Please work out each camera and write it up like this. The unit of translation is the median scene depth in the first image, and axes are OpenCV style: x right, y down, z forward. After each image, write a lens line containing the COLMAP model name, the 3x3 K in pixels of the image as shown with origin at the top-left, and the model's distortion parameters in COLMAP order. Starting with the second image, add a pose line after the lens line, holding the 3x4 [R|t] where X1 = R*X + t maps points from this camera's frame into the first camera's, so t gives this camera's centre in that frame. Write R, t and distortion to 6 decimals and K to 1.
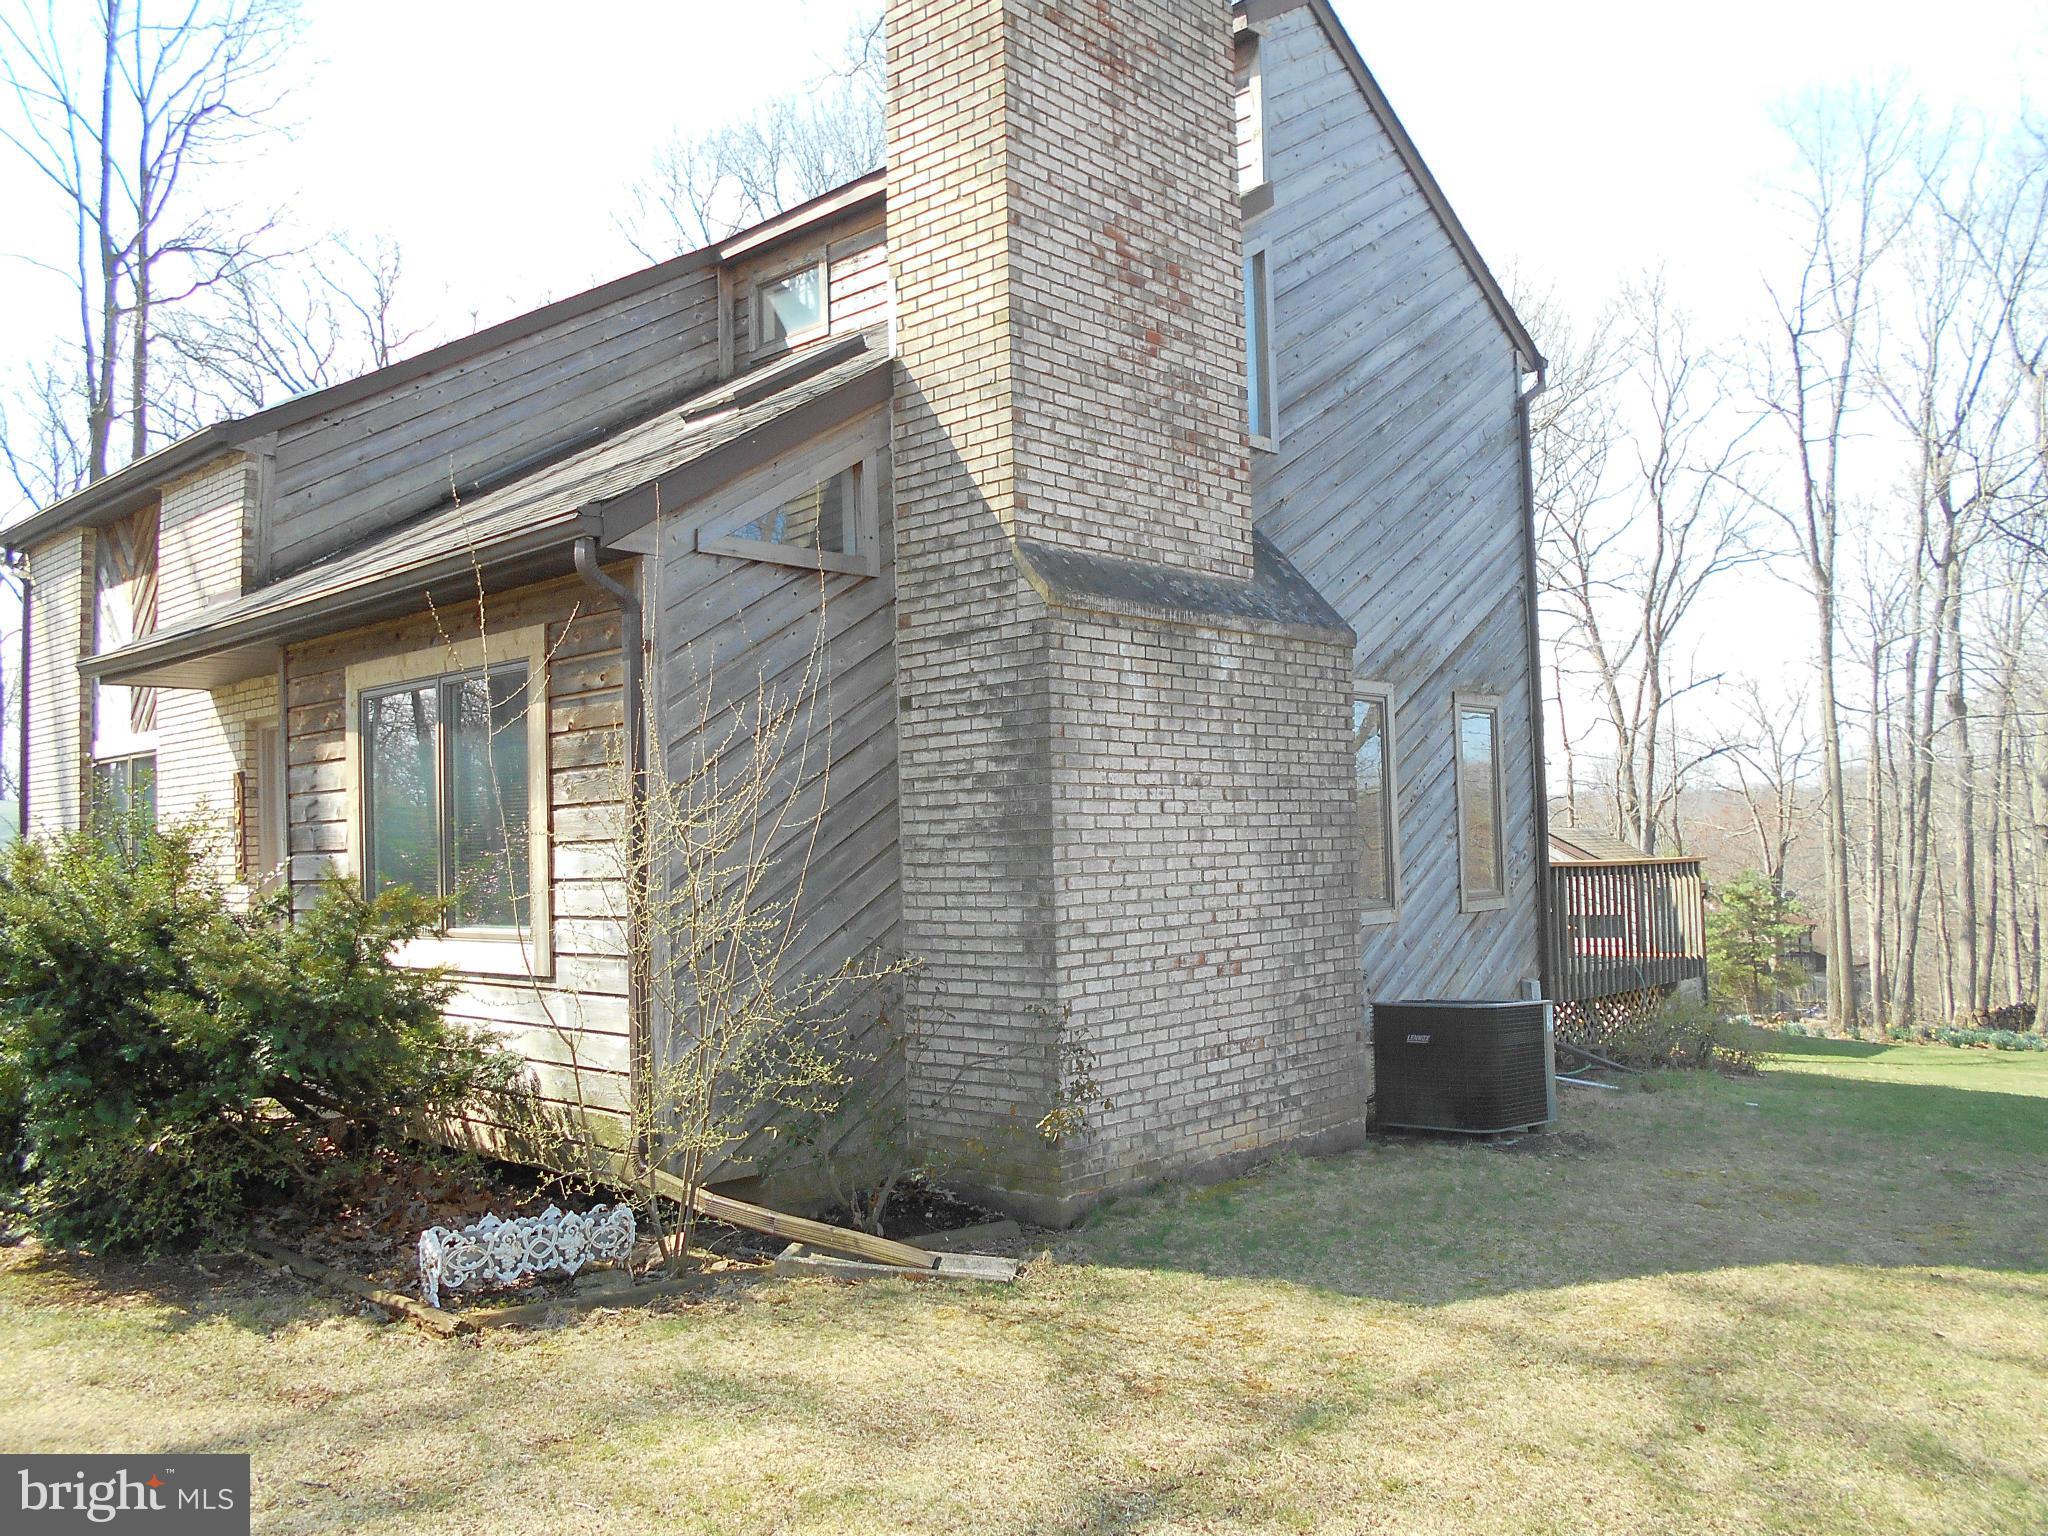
lens RADIAL K [[1573.5, 0, 1022.2], [0, 1573.5, 834.2], [0, 0, 1]] dist [-0.006988, -0.003853]
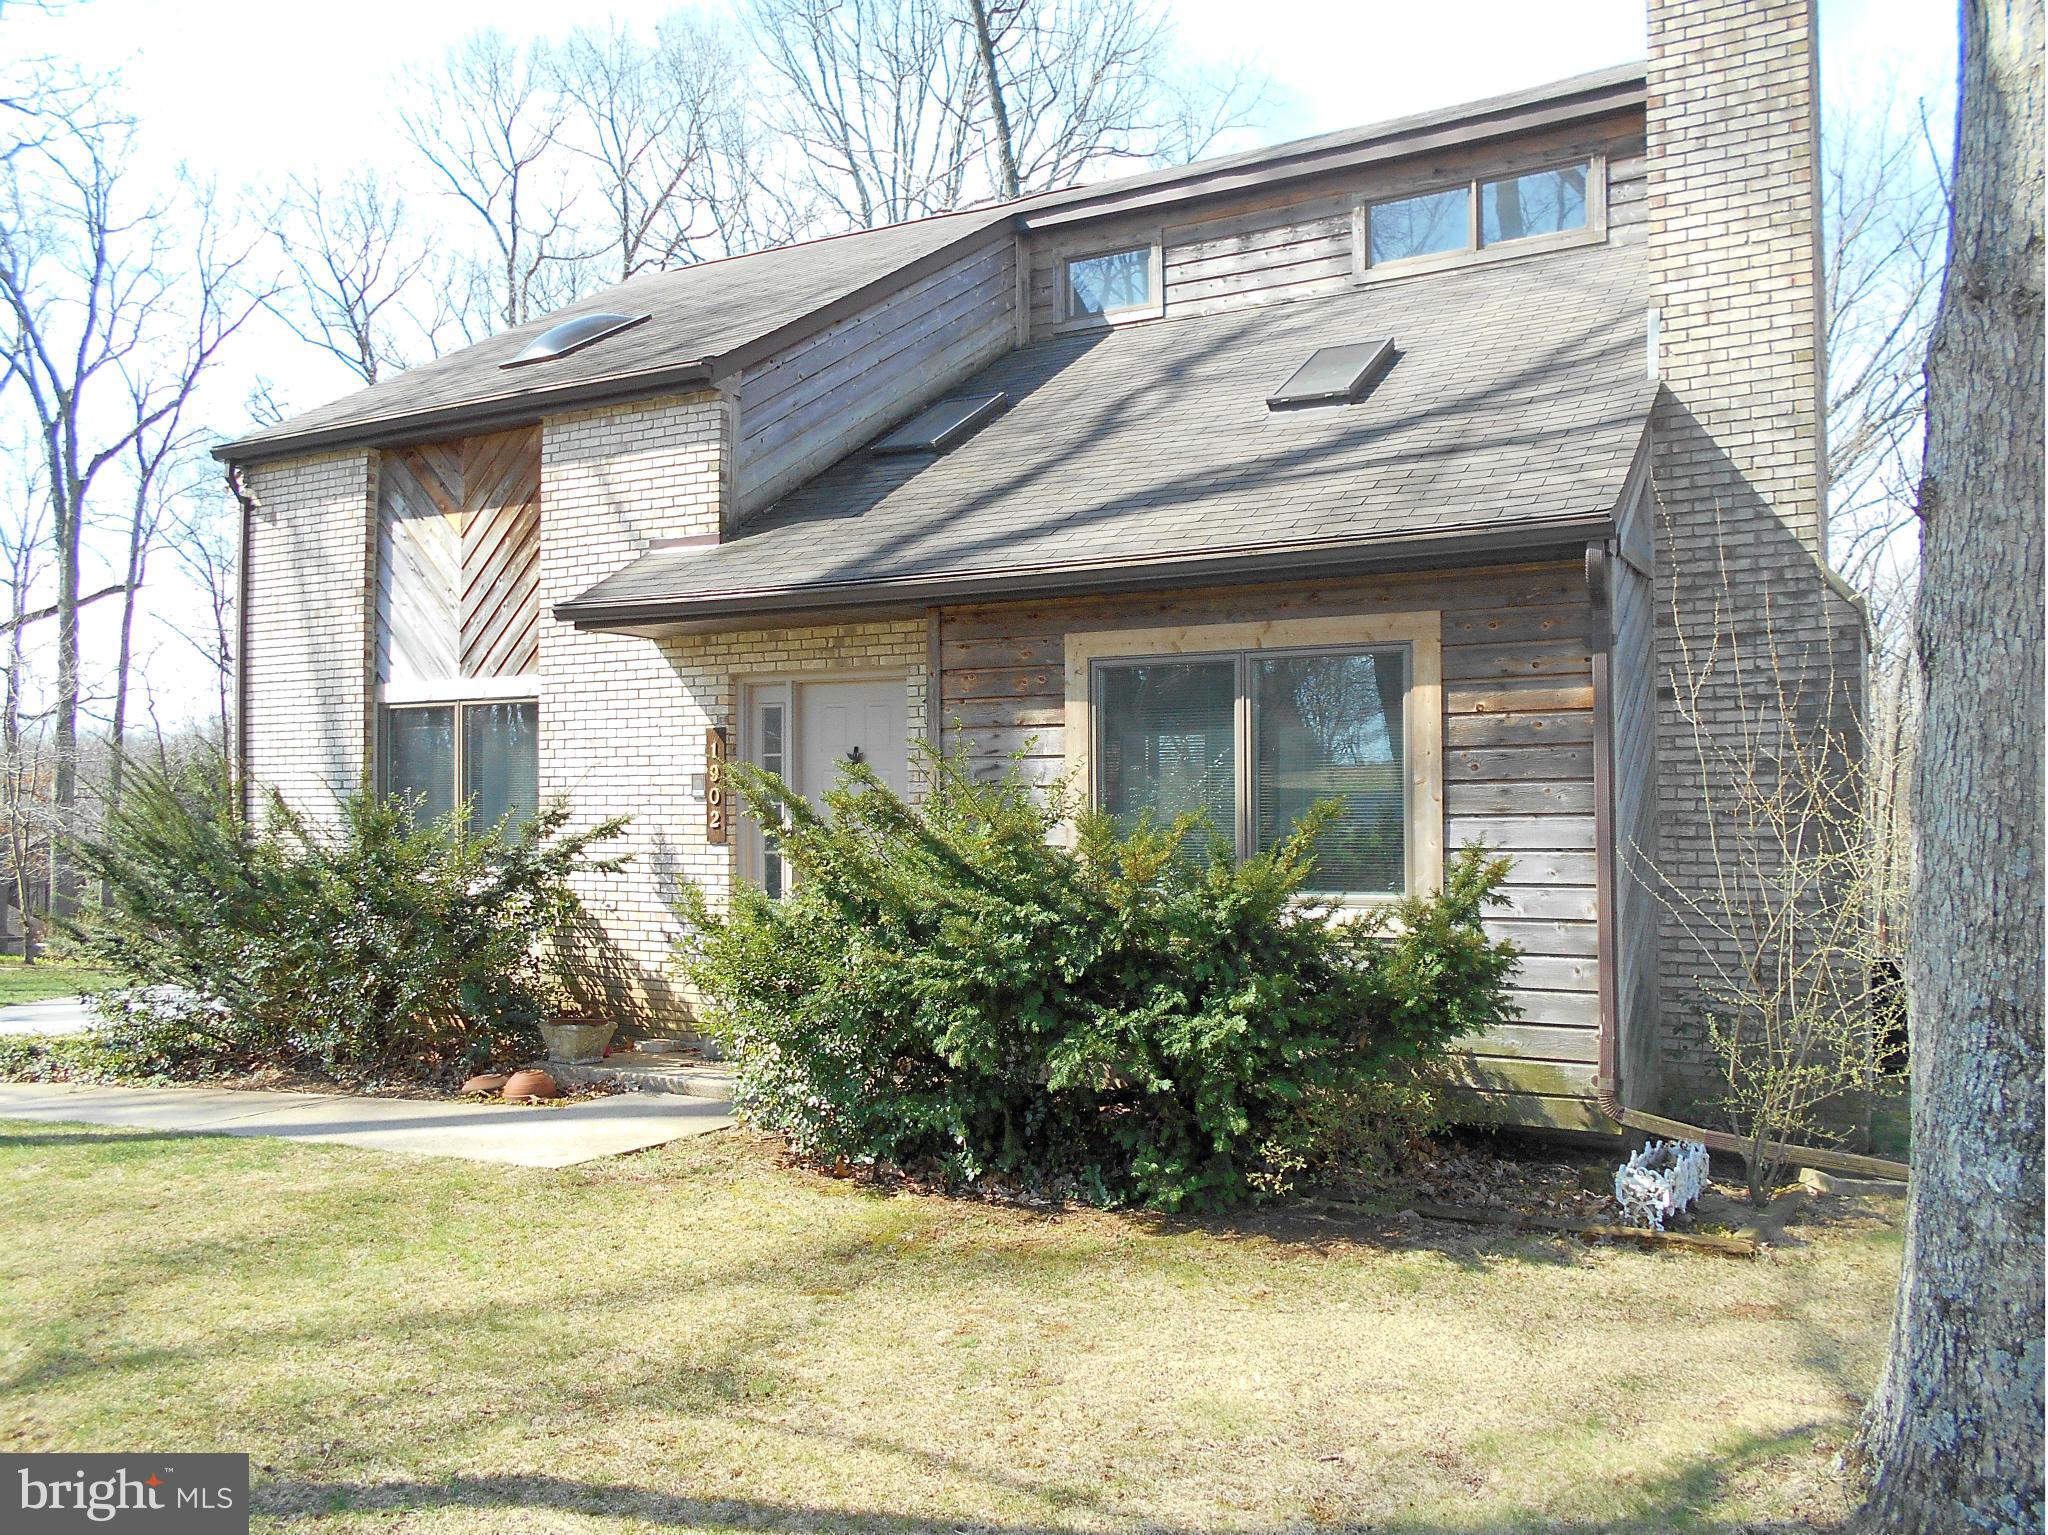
lens RADIAL K [[1602.1, 0, 973.7], [0, 1602.1, 808.5], [0, 0, 1]] dist [-0.059596, 0.149444]
pose [[0.969282, 0.019430, 0.245182, -0.603491], [-0.021078, 0.999769, 0.004100, 0.003080], [-0.245046, -0.009142, 0.969468, 0.019181]]
